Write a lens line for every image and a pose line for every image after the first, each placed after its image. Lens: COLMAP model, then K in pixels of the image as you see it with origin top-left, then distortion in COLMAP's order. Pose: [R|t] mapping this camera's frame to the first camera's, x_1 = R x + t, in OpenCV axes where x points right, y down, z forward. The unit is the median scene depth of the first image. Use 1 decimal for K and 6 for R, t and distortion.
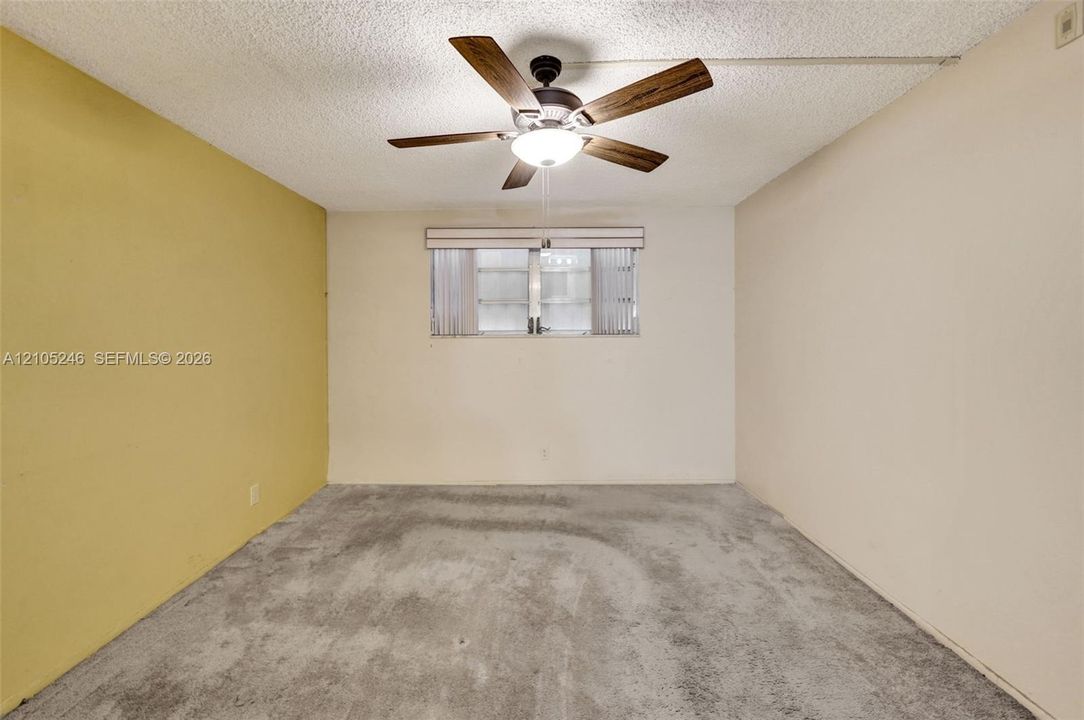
lens RADIAL K [[460.0, 0, 542.0], [0, 460.0, 332.0], [0, 0, 1]] dist [-0.009537, 0.000281]
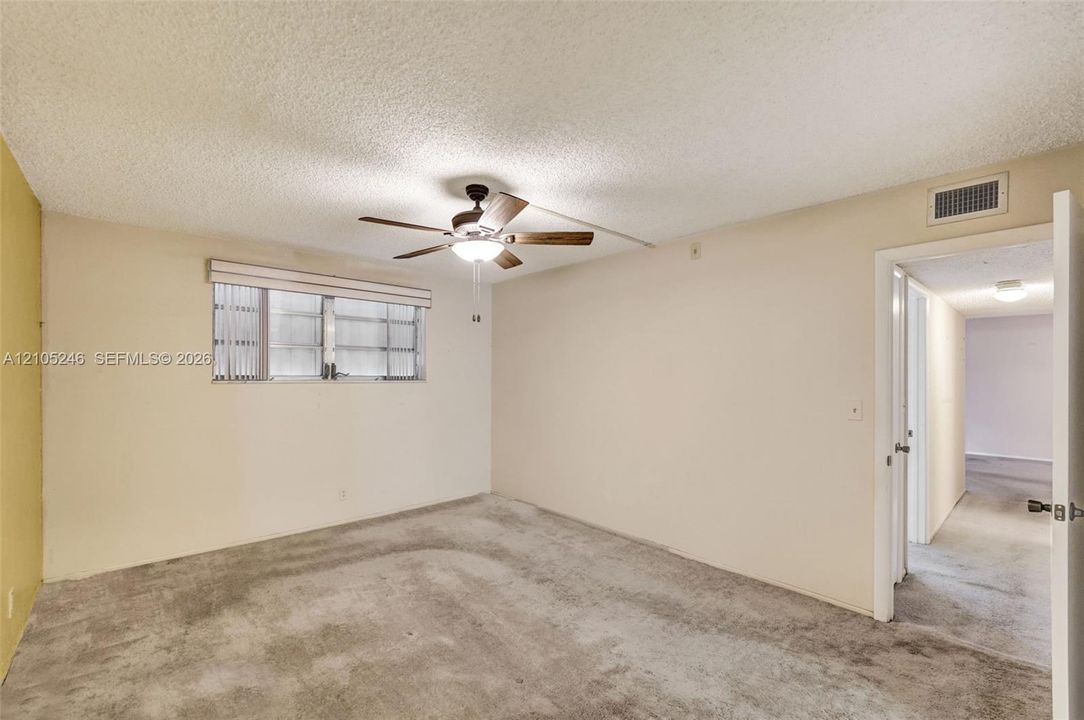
lens RADIAL K [[461.2, 0, 538.3], [0, 461.2, 364.2], [0, 0, 1]] dist [-0.009598, 0.000411]
pose [[0.739135, 0.026270, 0.673045, -0.538452], [-0.012294, 0.999599, -0.025515, -0.012981], [-0.673445, 0.010585, 0.739162, -0.104866]]
